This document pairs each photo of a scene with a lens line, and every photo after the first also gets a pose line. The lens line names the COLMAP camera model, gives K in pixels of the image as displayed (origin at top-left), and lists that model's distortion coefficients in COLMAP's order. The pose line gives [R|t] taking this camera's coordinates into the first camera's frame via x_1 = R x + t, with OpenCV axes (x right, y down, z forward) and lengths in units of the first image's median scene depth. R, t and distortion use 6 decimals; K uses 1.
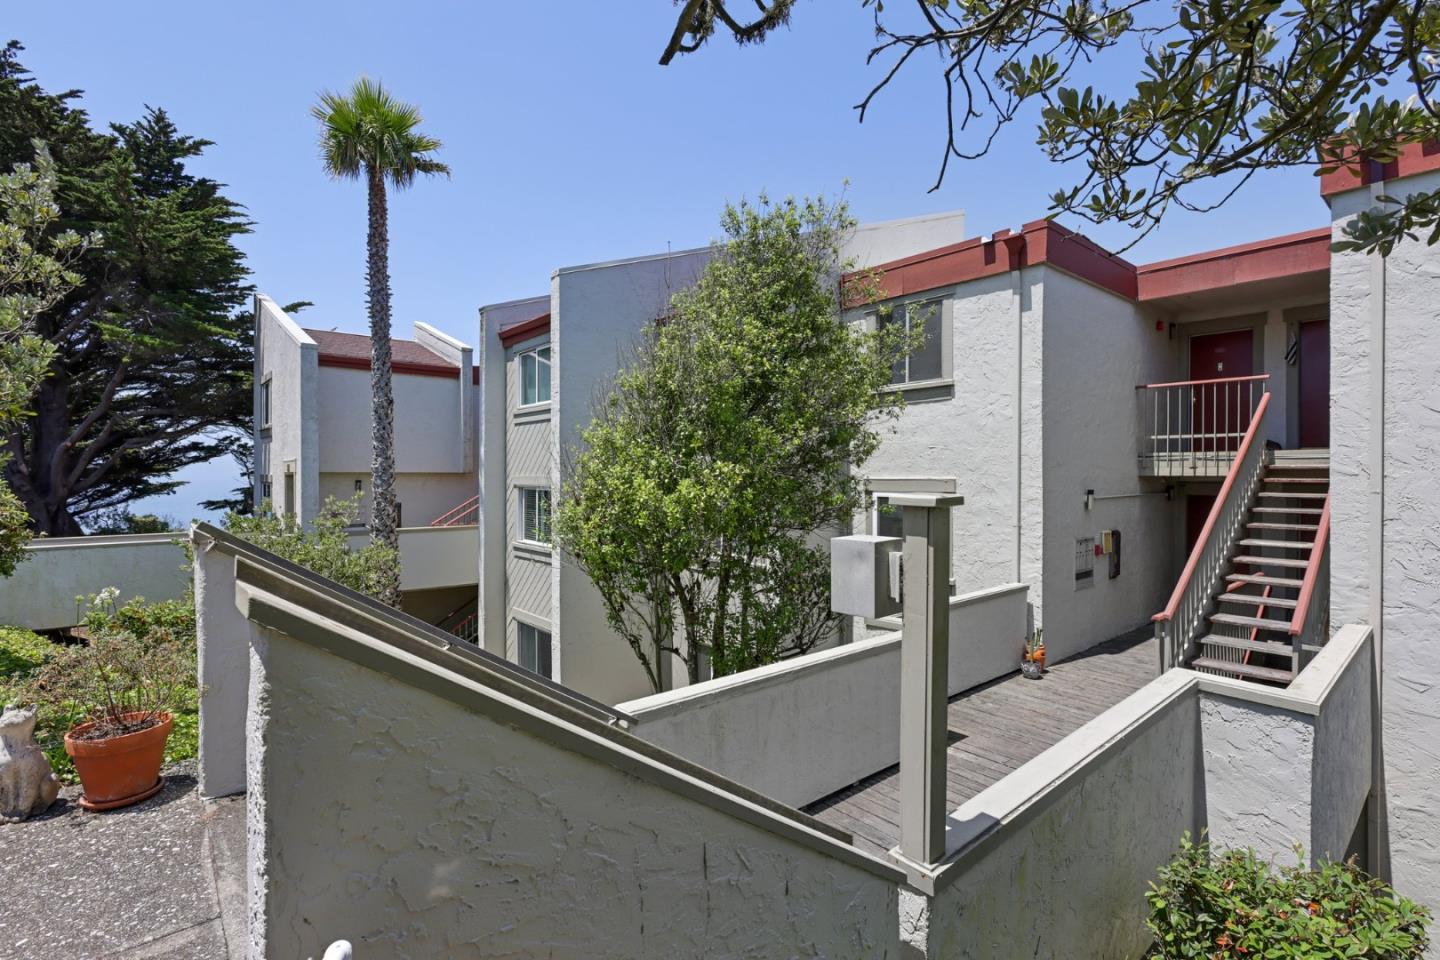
lens RADIAL K [[662.7, 0, 719.8], [0, 662.7, 477.3], [0, 0, 1]] dist [-0.002623, 0.000084]
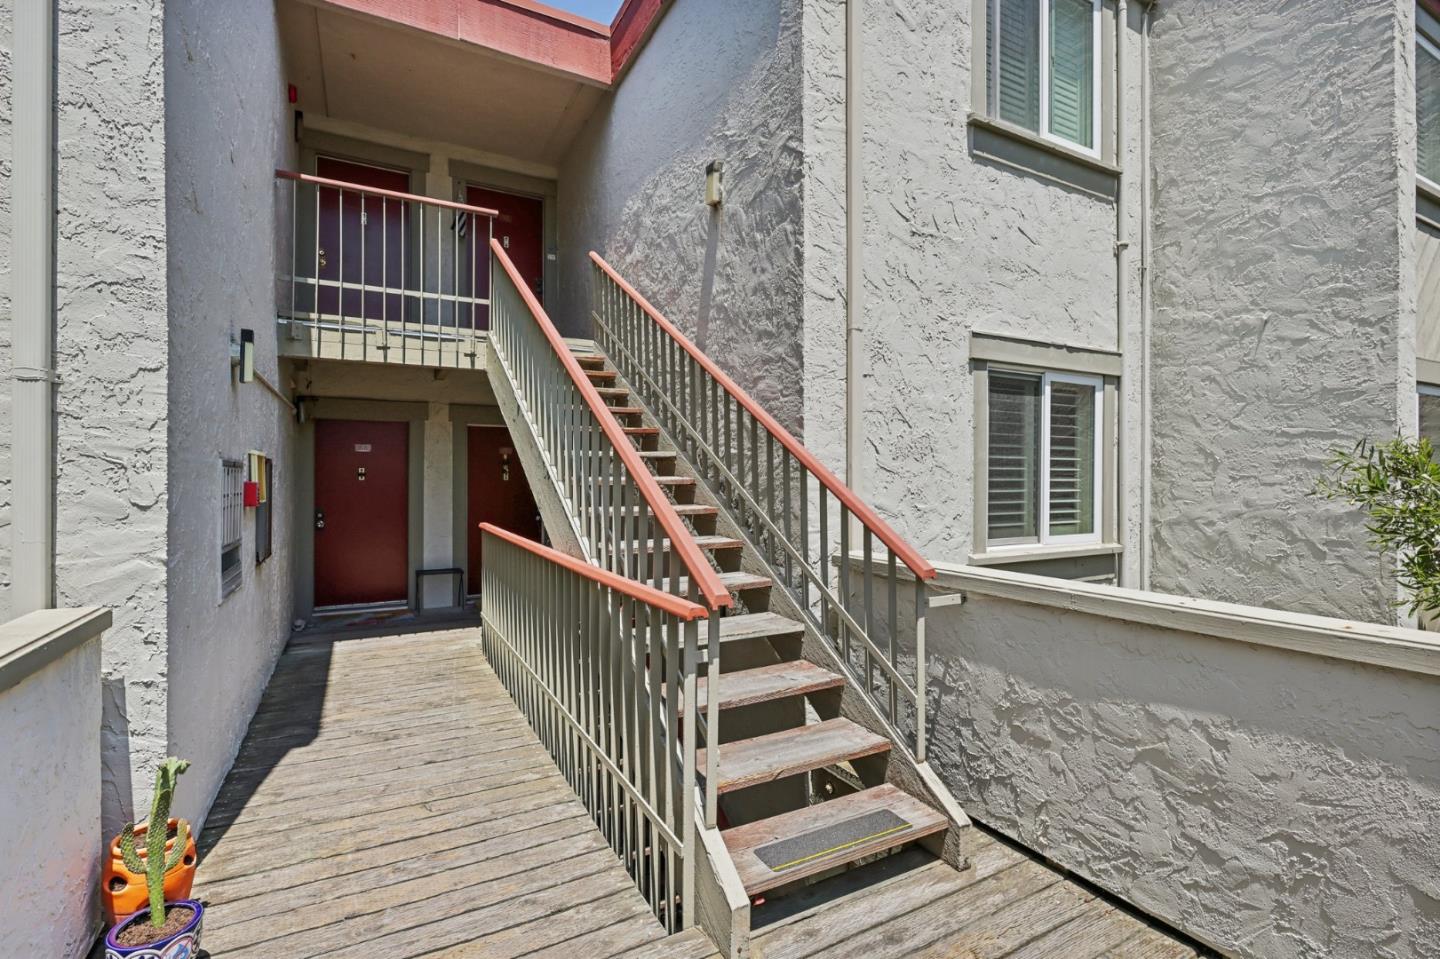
lens RADIAL K [[670.9, 0, 720.0], [0, 670.9, 479.5], [0, 0, 1]] dist [0.004101, 0.000603]
pose [[0.206816, -0.002879, 0.978376, 0.254873], [0.007231, 0.999973, 0.001414, 0.111820], [-0.978353, 0.006783, 0.206831, 0.700451]]
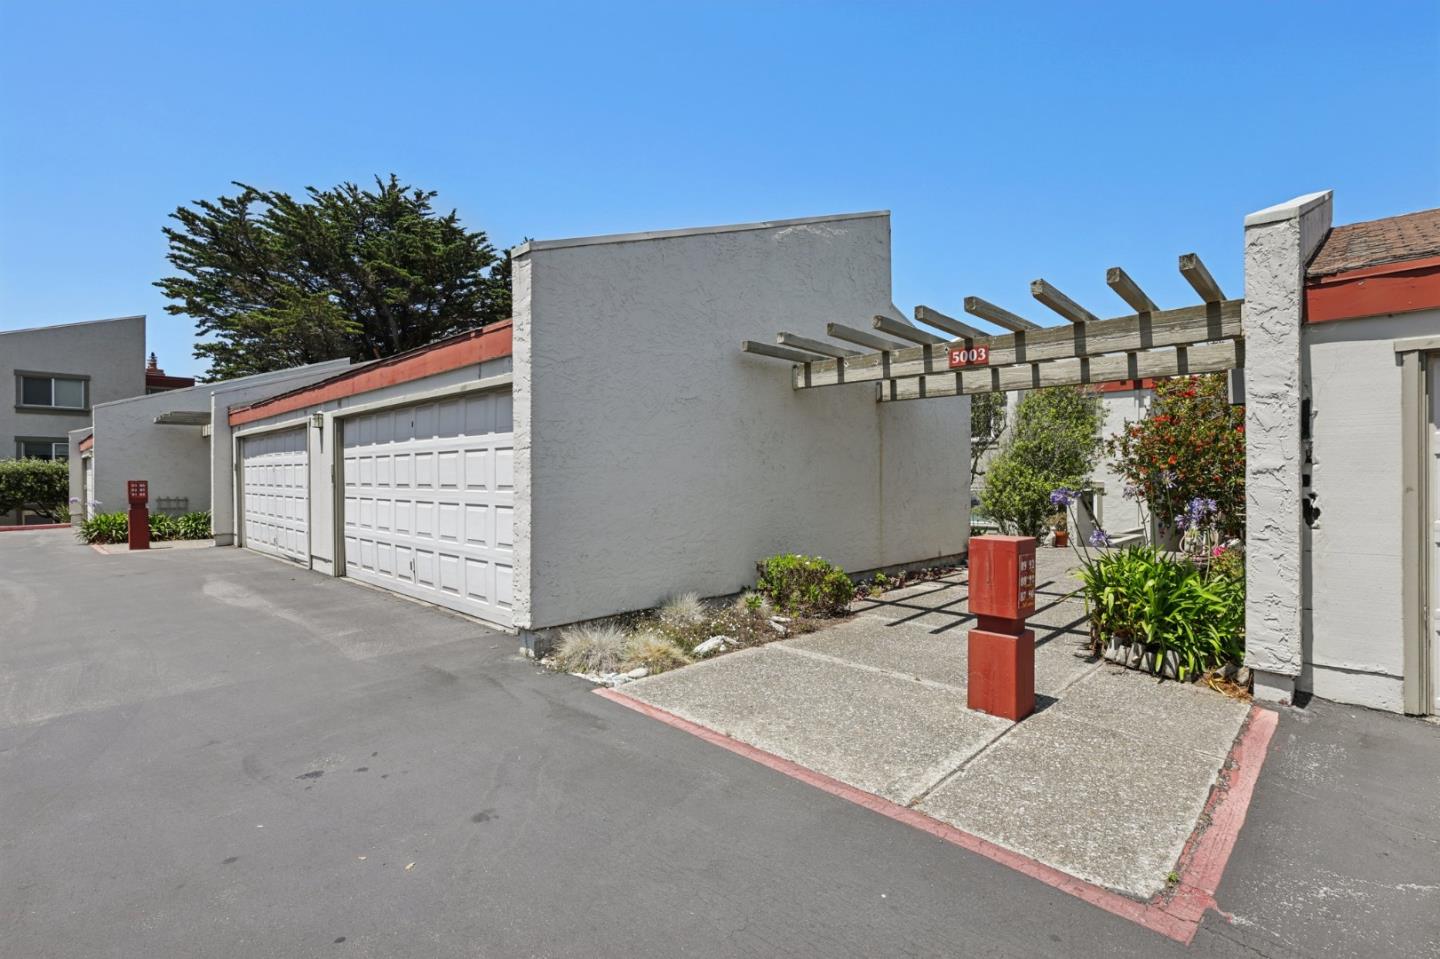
lens RADIAL K [[662.7, 0, 719.8], [0, 662.7, 476.8], [0, 0, 1]] dist [-0.002623, 0.000084]
pose [[0.996207, -0.003589, 0.086943, -1.150306], [0.004838, 0.999888, -0.014158, 0.011730], [-0.086883, 0.014525, 0.996113, -1.111842]]
